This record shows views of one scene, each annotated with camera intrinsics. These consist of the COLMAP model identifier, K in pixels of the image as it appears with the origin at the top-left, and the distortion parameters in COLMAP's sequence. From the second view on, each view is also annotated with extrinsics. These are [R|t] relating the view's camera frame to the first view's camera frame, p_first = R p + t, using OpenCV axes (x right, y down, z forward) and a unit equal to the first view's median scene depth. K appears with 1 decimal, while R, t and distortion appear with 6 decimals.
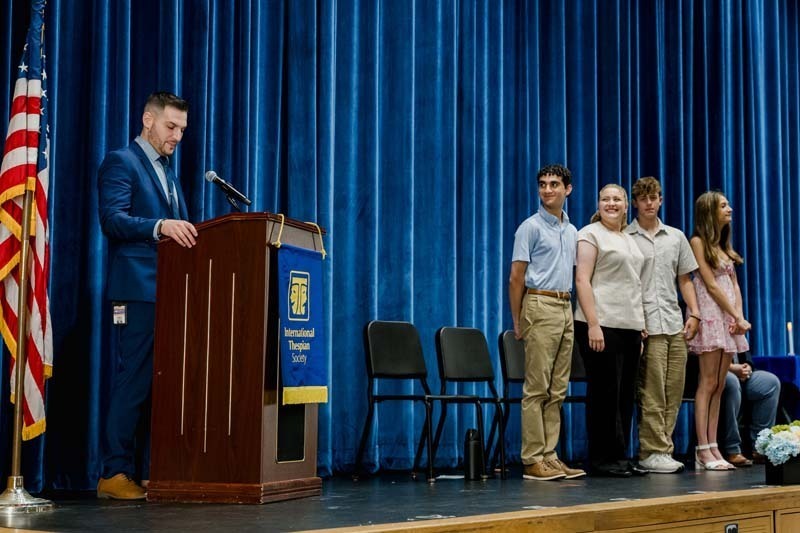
lens RADIAL K [[1279.1, 0, 400.0], [0, 1279.1, 266.5], [0, 0, 1]] dist [0.029656, 0.078745]
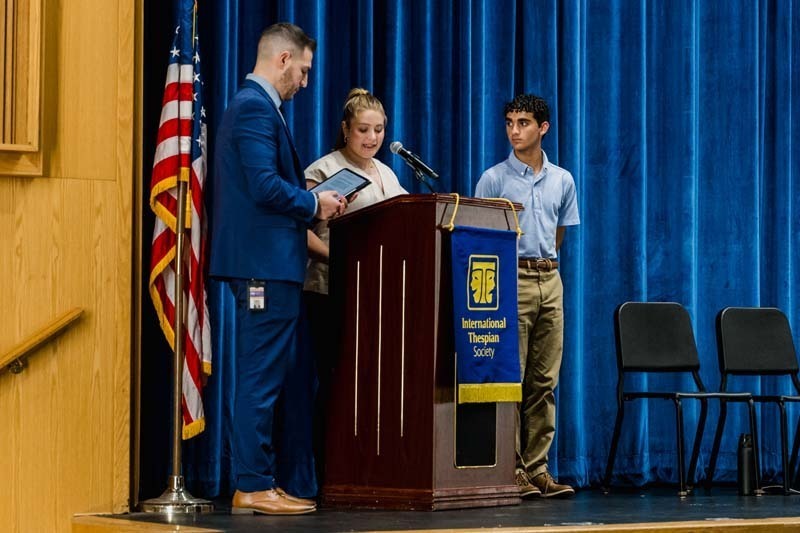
lens RADIAL K [[1991.2, 0, 400.0], [0, 1991.2, 266.5], [0, 0, 1]] dist [0.050889, 0.171626]
pose [[0.959715, -0.016332, -0.280499, 0.267131], [0.027895, 0.998915, 0.037280, -0.043456], [0.279586, -0.043602, 0.959130, -0.365991]]
